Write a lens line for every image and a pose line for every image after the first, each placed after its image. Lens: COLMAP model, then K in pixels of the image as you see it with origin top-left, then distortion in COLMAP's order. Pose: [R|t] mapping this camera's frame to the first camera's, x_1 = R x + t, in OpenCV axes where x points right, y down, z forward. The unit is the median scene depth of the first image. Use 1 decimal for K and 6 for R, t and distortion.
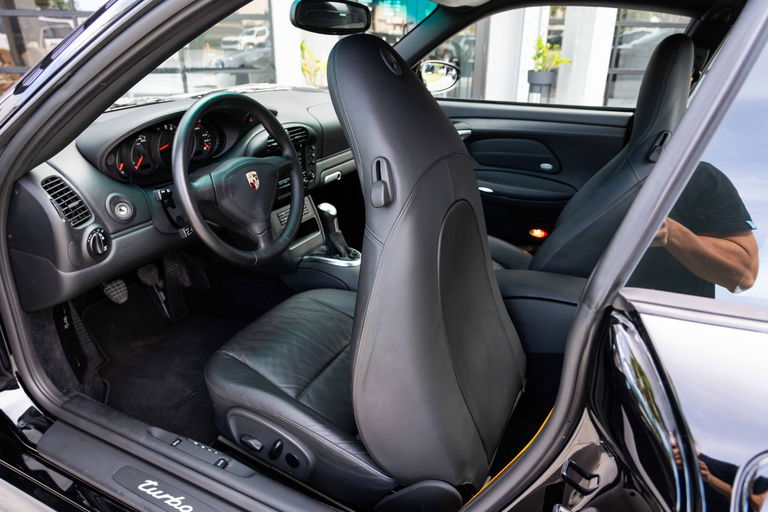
lens RADIAL K [[516.8, 0, 385.0], [0, 516.8, 255.9], [0, 0, 1]] dist [-0.021770, 0.010232]
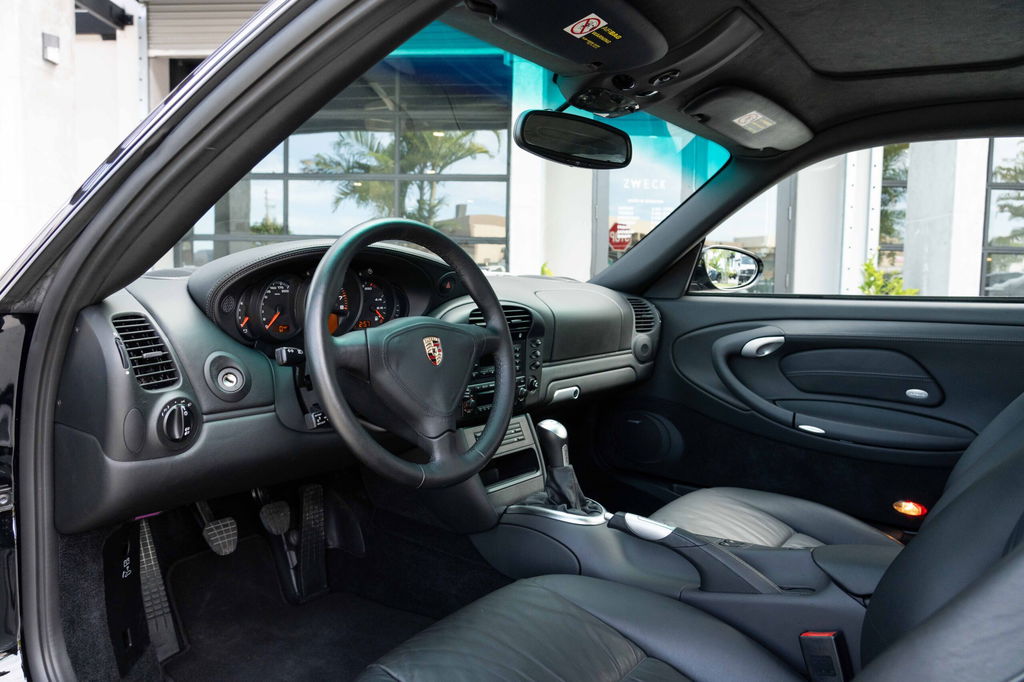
lens RADIAL K [[689.0, 0, 513.0], [0, 689.0, 340.8], [0, 0, 1]] dist [-0.021770, 0.010232]
pose [[0.980646, 0.024279, -0.194276, 0.001390], [-0.084566, 0.947472, -0.308456, 0.070480], [0.176582, 0.318915, 0.931188, 0.176374]]
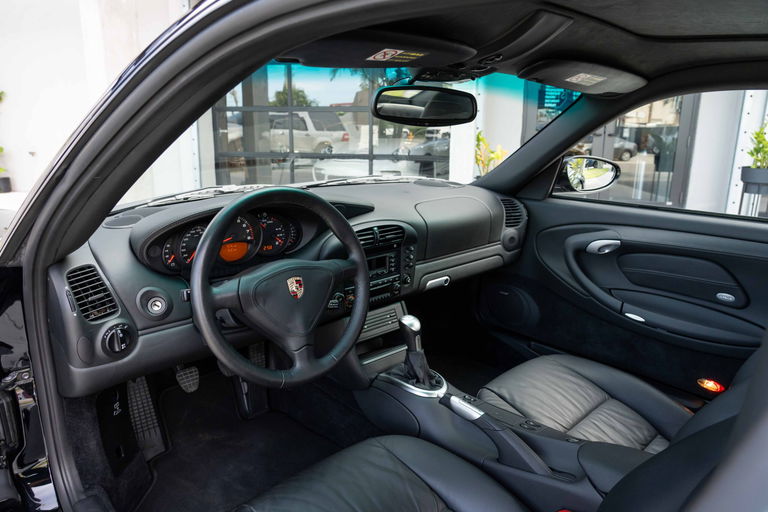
lens RADIAL K [[516.8, 0, 385.3], [0, 516.8, 256.3], [0, 0, 1]] dist [-0.021770, 0.010232]
pose [[0.932914, 0.087897, -0.349207, 0.136071], [-0.141867, 0.981036, -0.132071, -0.079979], [0.330976, 0.172752, 0.927691, 0.184486]]
